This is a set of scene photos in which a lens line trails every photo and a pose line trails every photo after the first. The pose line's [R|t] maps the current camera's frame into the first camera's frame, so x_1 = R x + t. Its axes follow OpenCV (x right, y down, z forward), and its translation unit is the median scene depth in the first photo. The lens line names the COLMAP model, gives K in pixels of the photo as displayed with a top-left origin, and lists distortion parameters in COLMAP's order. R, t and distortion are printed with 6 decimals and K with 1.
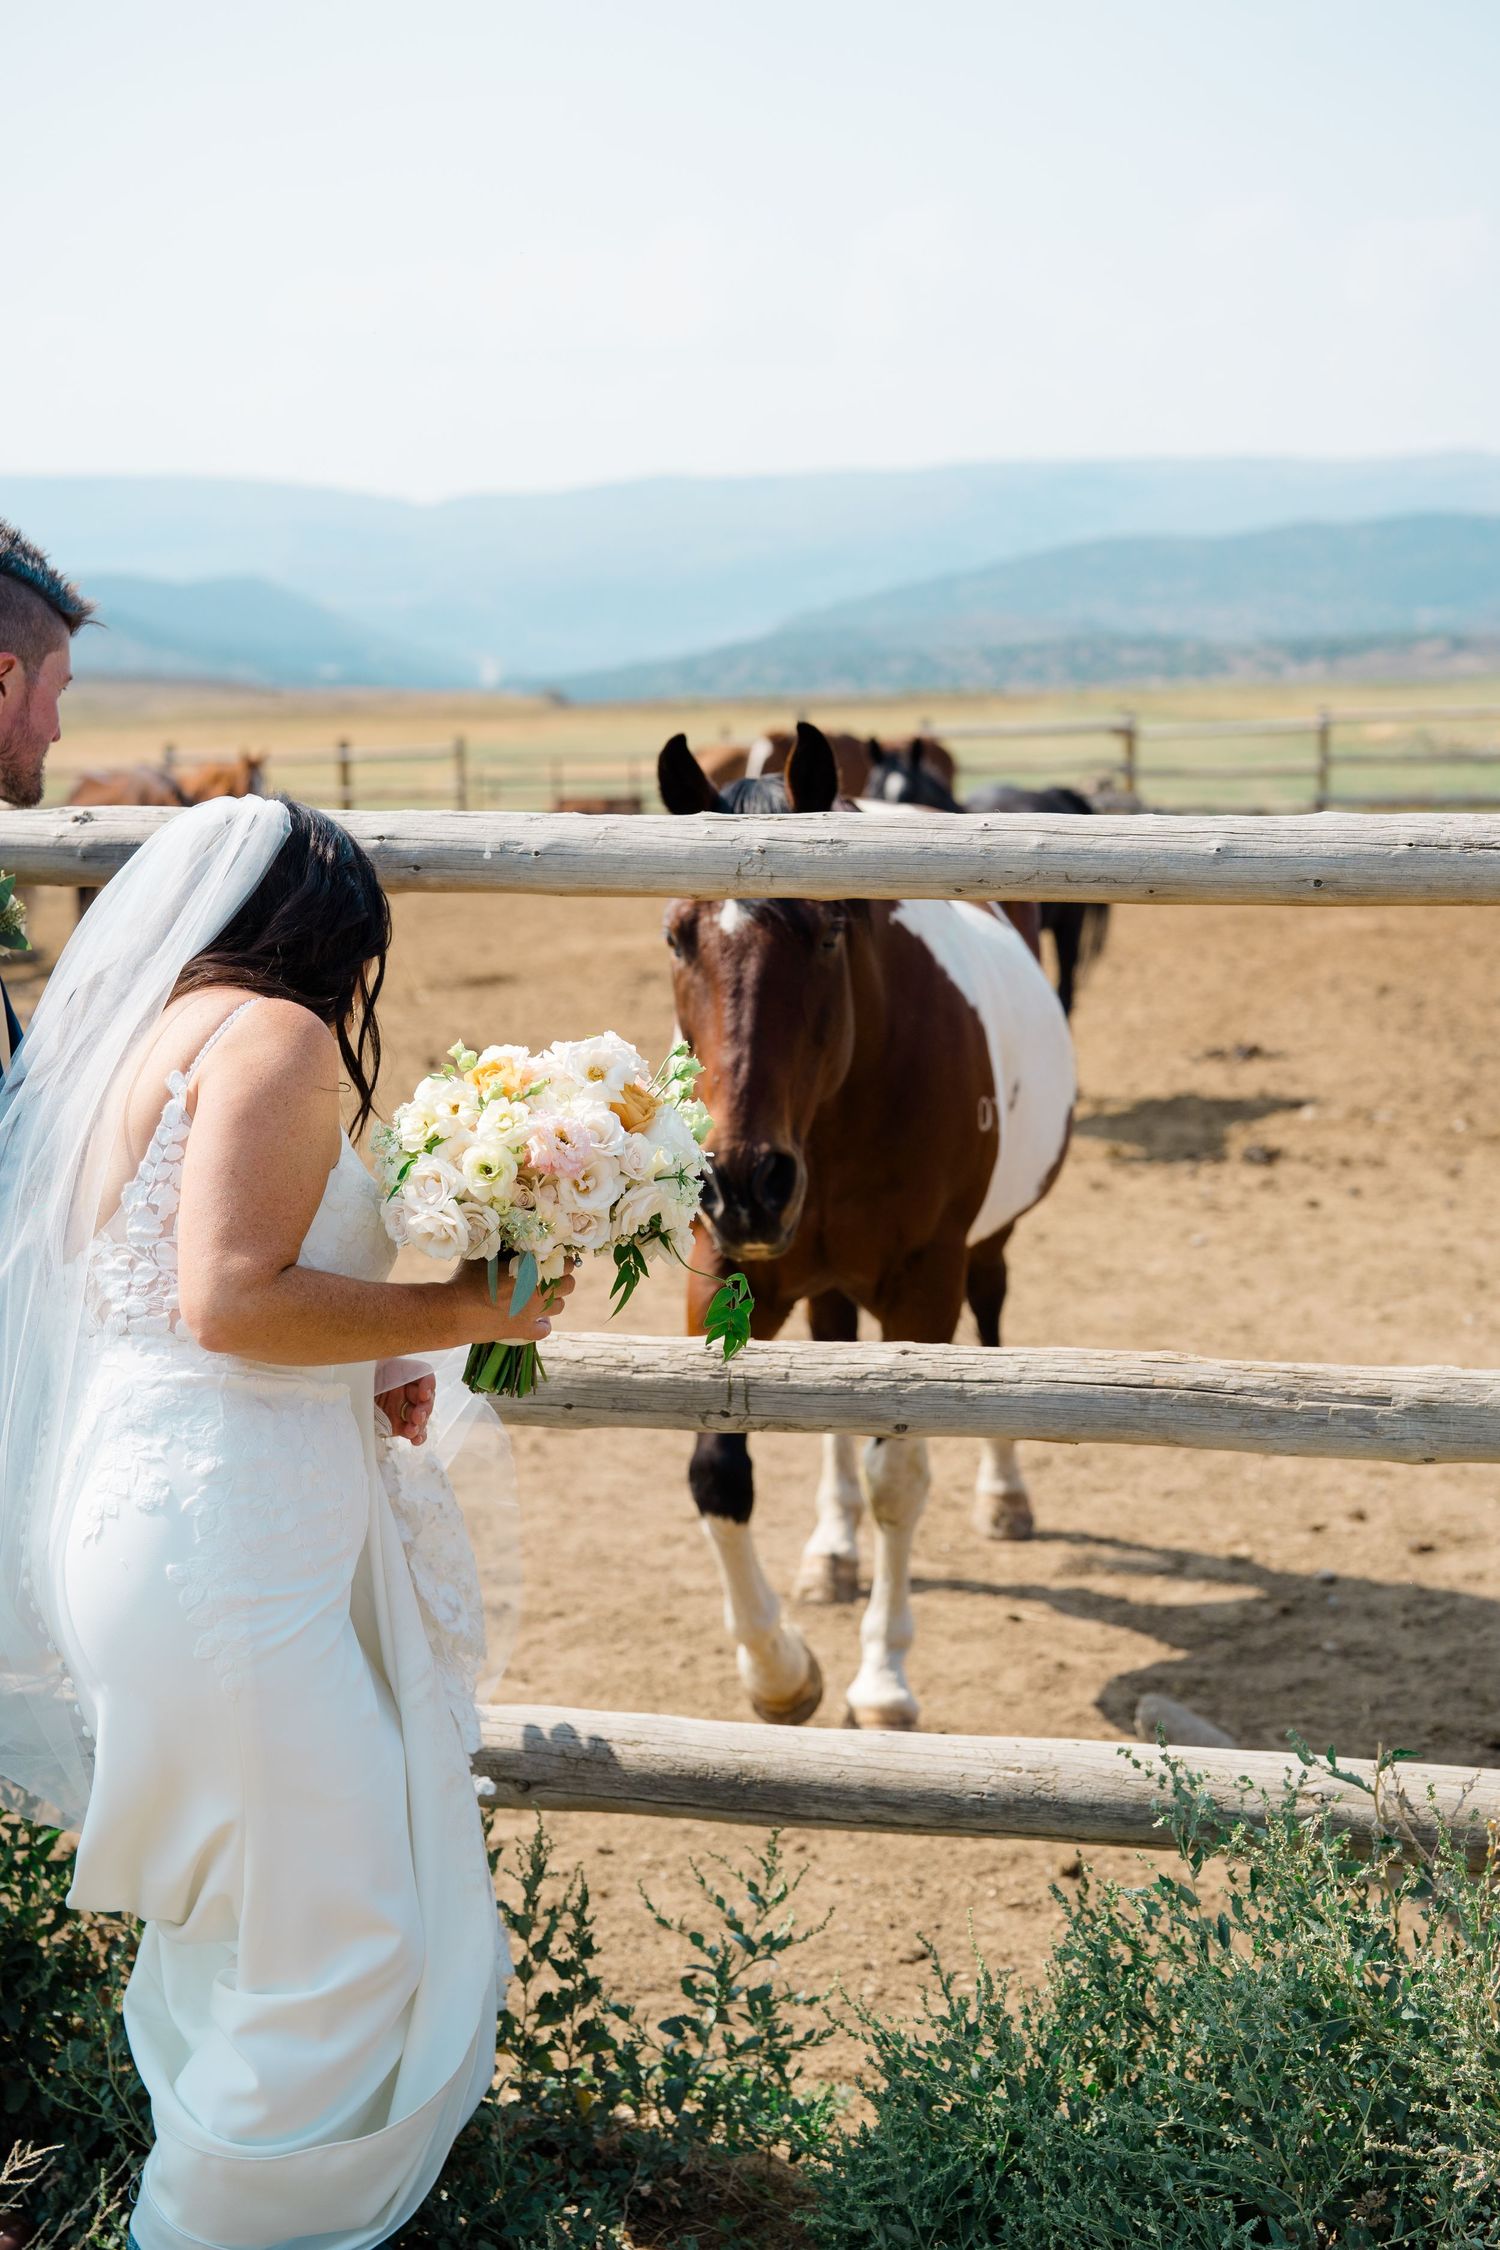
lens RADIAL K [[3354.3, 0, 755.1], [0, 3354.3, 1196.3], [0, 0, 1]] dist [-0.121656, 1.198196]
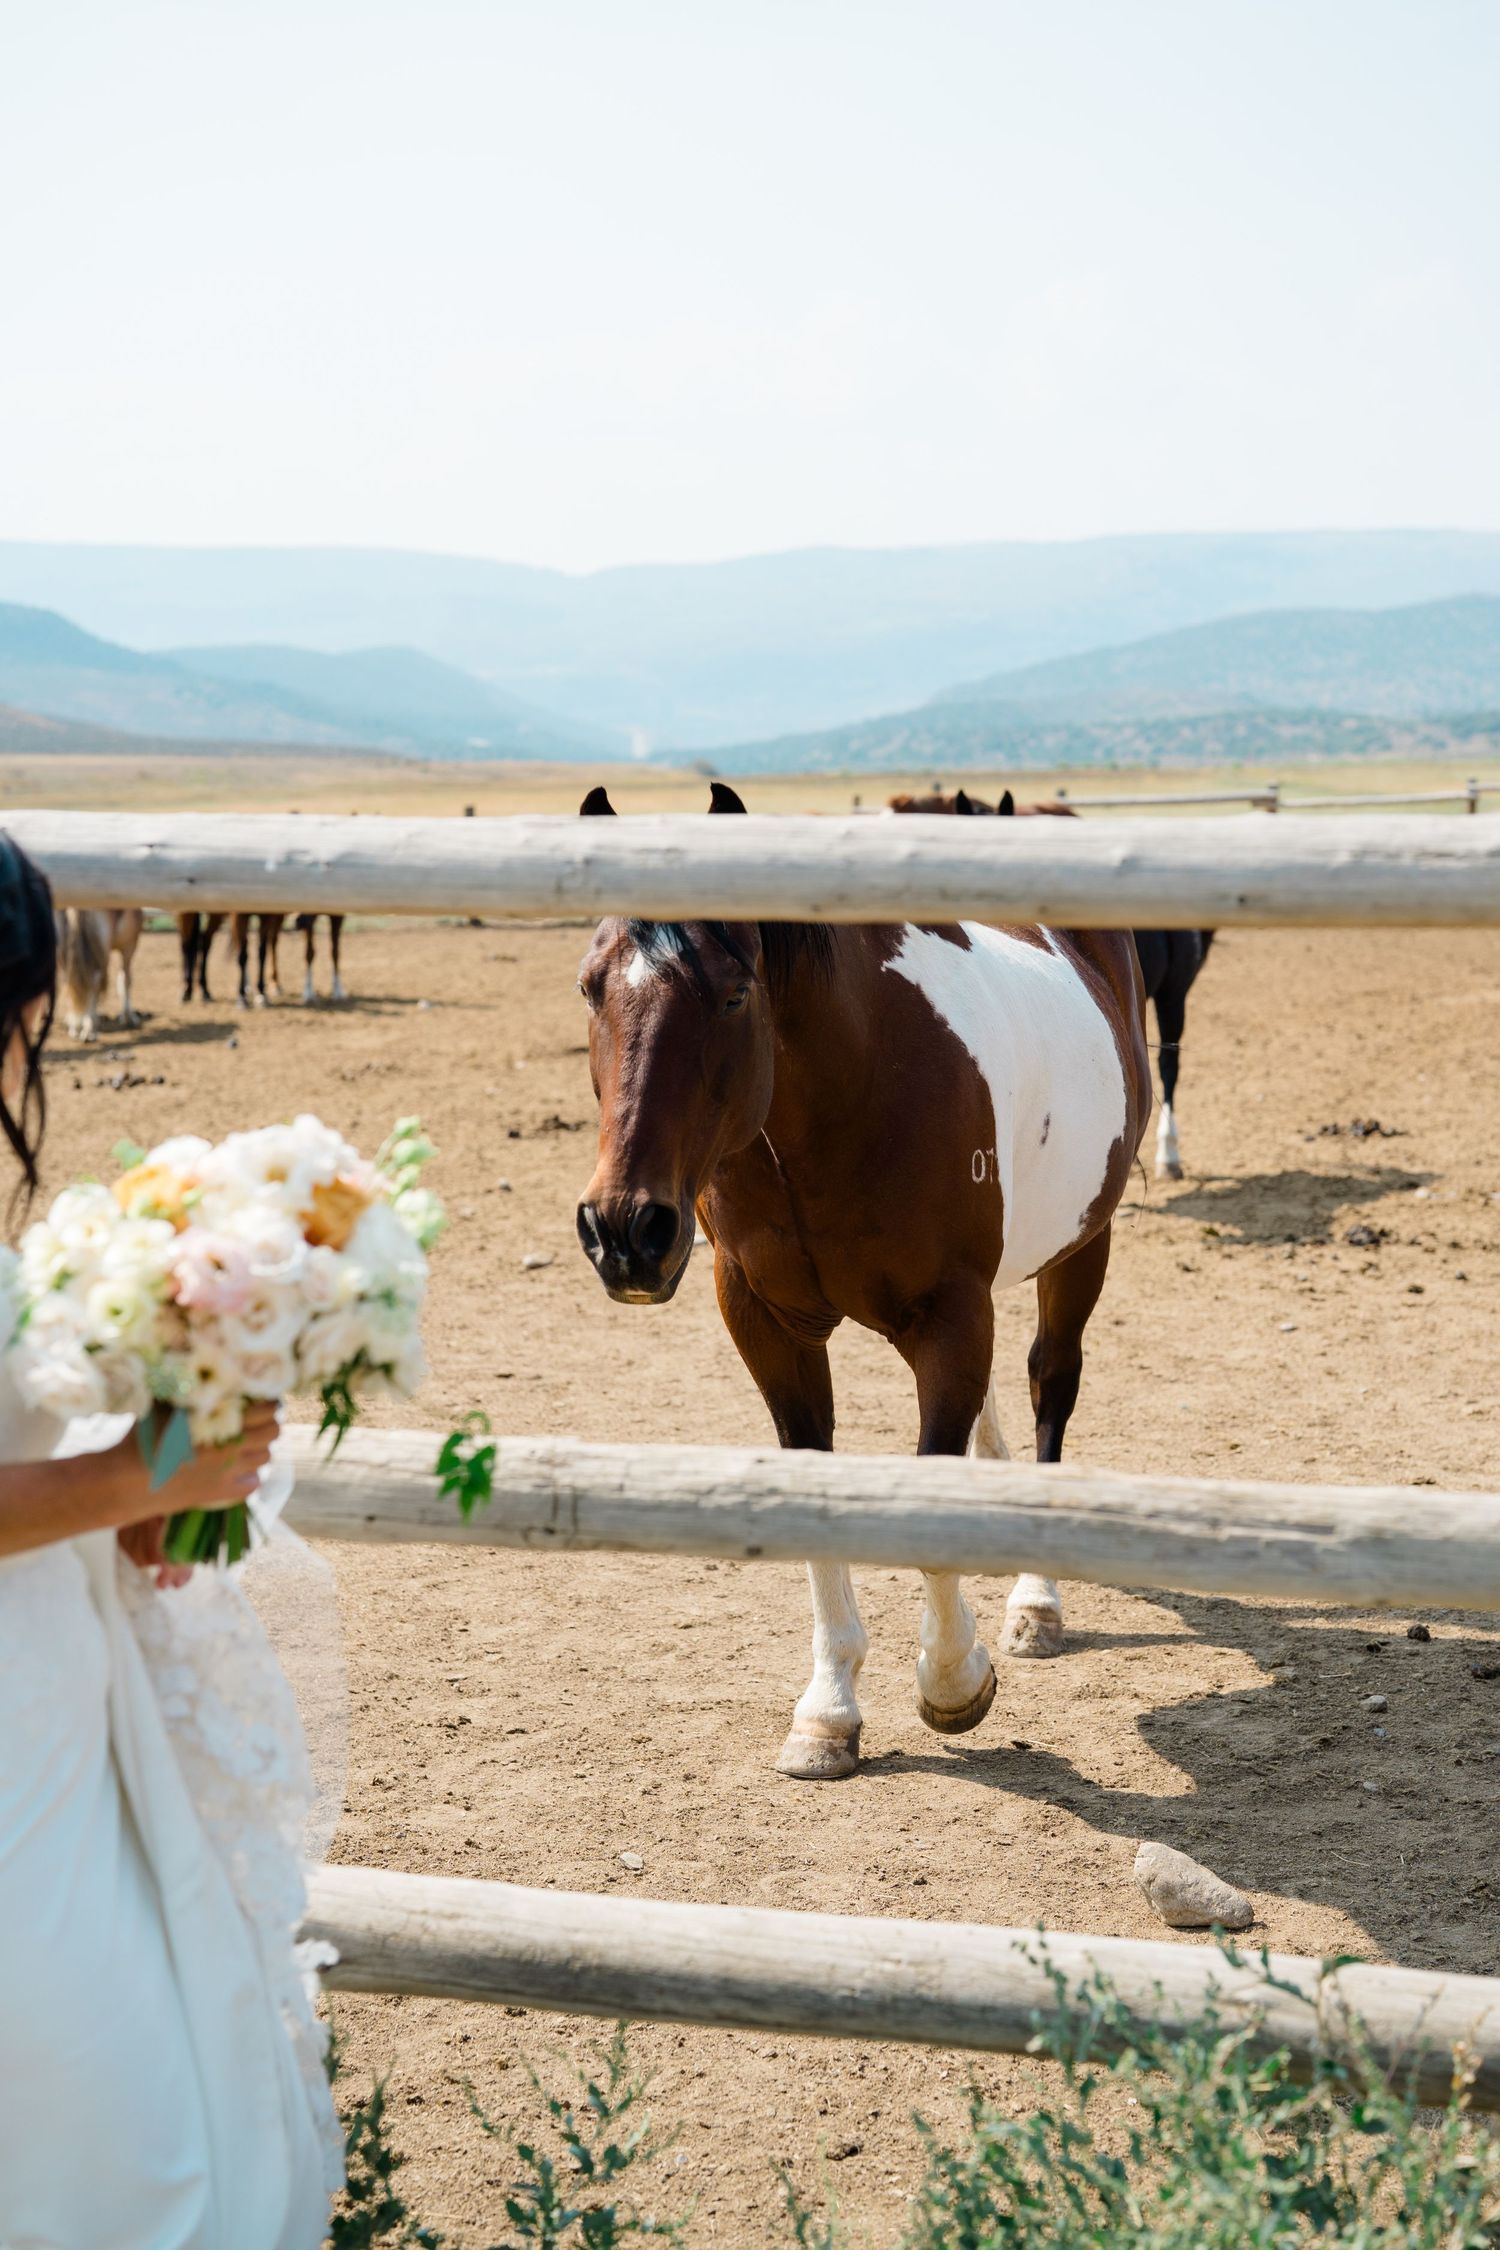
lens RADIAL K [[3354.3, 0, 755.1], [0, 3354.3, 1196.3], [0, 0, 1]] dist [-0.121656, 1.198196]
pose [[0.998700, 0.010882, -0.049798, 0.061969], [-0.012032, 0.999667, -0.022850, -0.000399], [0.049533, 0.023419, 0.998498, 0.118261]]
